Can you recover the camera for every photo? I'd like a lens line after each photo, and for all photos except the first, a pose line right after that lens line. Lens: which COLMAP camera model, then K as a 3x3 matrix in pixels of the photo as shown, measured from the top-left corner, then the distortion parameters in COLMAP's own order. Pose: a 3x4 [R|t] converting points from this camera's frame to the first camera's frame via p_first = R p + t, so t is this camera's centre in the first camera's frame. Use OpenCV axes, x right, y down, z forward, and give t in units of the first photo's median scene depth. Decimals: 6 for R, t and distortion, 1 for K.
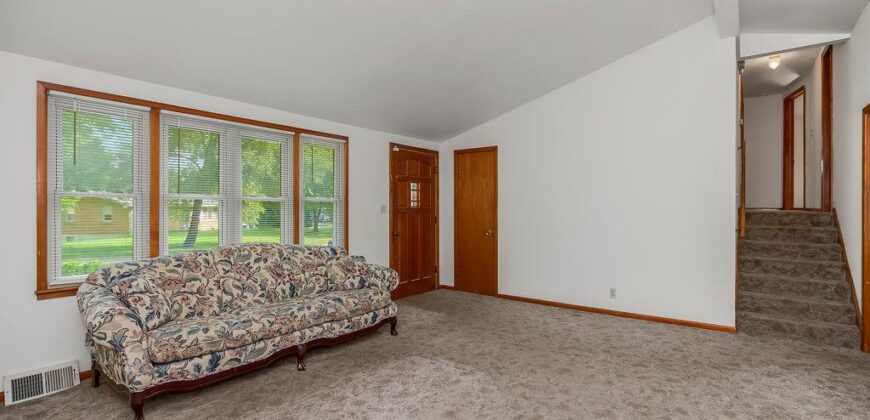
lens RADIAL K [[402.8, 0, 439.1], [0, 402.8, 211.1], [0, 0, 1]] dist [0.000182, 0.000275]
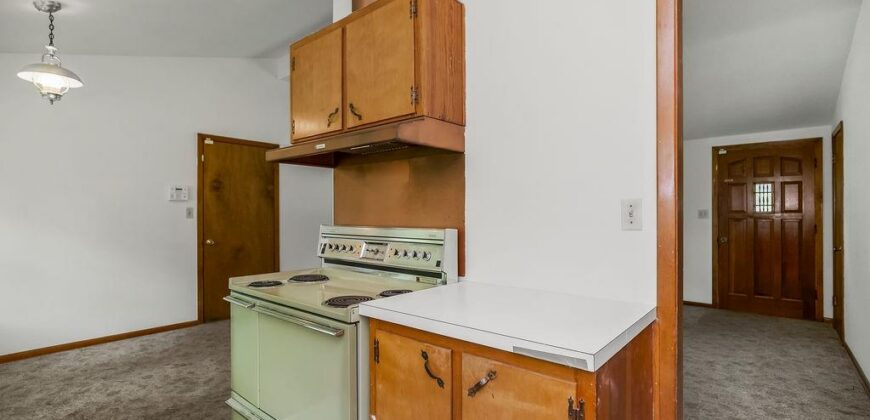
lens RADIAL K [[402.8, 0, 432.8], [0, 402.8, 207.8], [0, 0, 1]] dist [0.000182, 0.000275]
pose [[-0.040956, -0.003834, -0.999154, 1.400809], [-0.002263, 0.999990, -0.003744, -0.024332], [0.999158, 0.002108, -0.040964, 0.549486]]
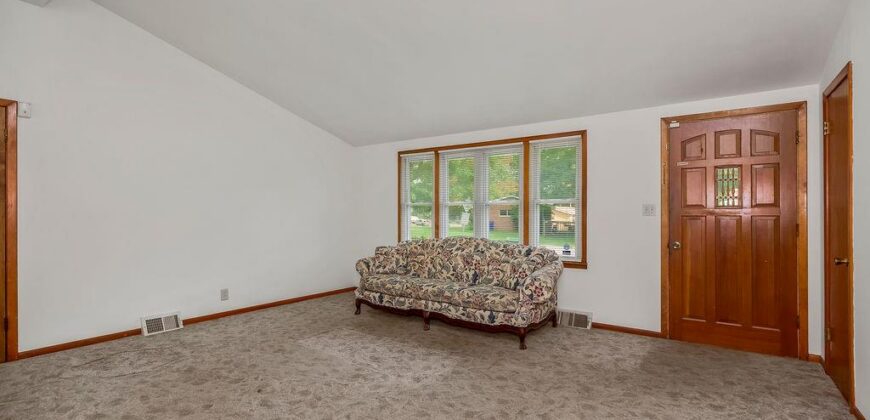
lens RADIAL K [[402.8, 0, 436.2], [0, 402.8, 212.2], [0, 0, 1]] dist [0.000182, 0.000275]
pose [[0.047338, 0.000085, -0.998879, 0.911258], [-0.001451, 0.999999, 0.000016, -0.001354], [0.998878, 0.001448, 0.047338, 0.873285]]
